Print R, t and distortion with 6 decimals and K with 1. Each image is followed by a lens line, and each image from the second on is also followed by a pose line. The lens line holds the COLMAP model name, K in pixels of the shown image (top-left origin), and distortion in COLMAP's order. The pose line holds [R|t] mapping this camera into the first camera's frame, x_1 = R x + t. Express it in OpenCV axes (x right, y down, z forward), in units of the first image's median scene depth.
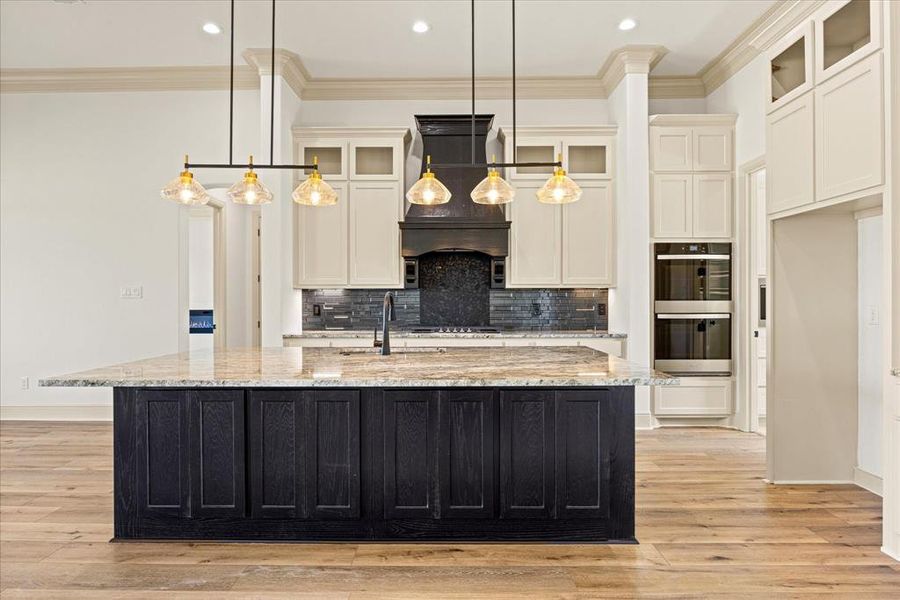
lens RADIAL K [[522.9, 0, 441.7], [0, 522.9, 301.7], [0, 0, 1]] dist [-0.005289, -0.003010]
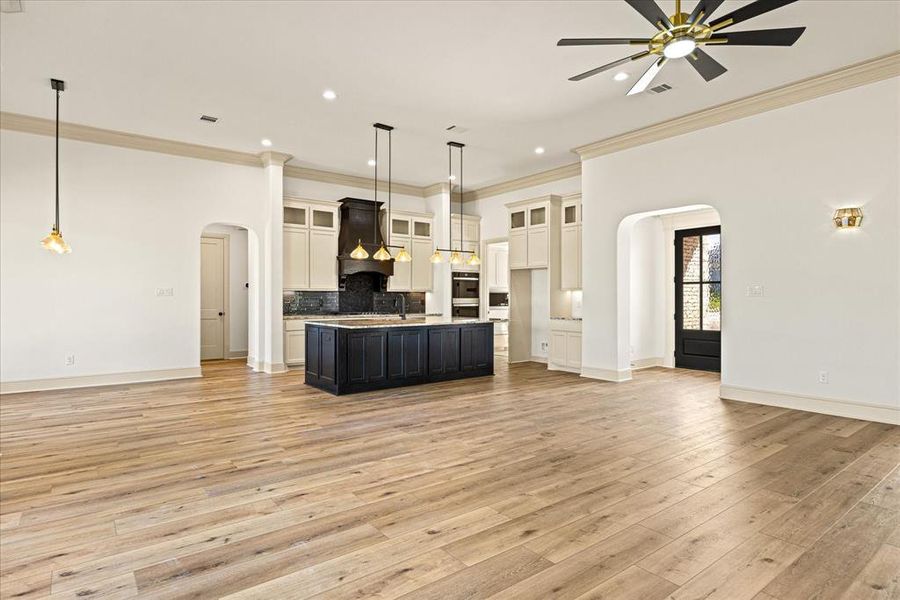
lens RADIAL K [[499.3, 0, 451.3], [0, 499.3, 296.3], [0, 0, 1]] dist [0.001004, -0.002564]
pose [[0.780620, 0.003895, 0.624993, -0.899883], [0.000710, 0.999974, -0.007119, 0.005292], [-0.625005, 0.006001, 0.780598, -0.627653]]
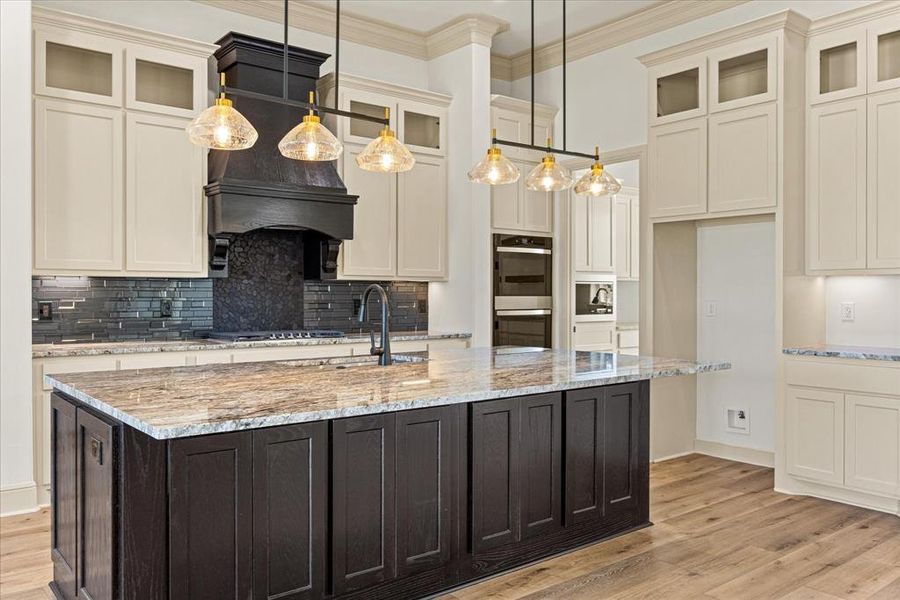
lens RADIAL K [[723.9, 0, 447.6], [0, 723.9, 298.0], [0, 0, 1]] dist [-0.005339, -0.000471]
pose [[0.772358, -0.000344, 0.635187, -0.462589], [-0.000012, 1.000000, 0.000556, 0.000610], [-0.635188, -0.000437, 0.772358, 0.067050]]
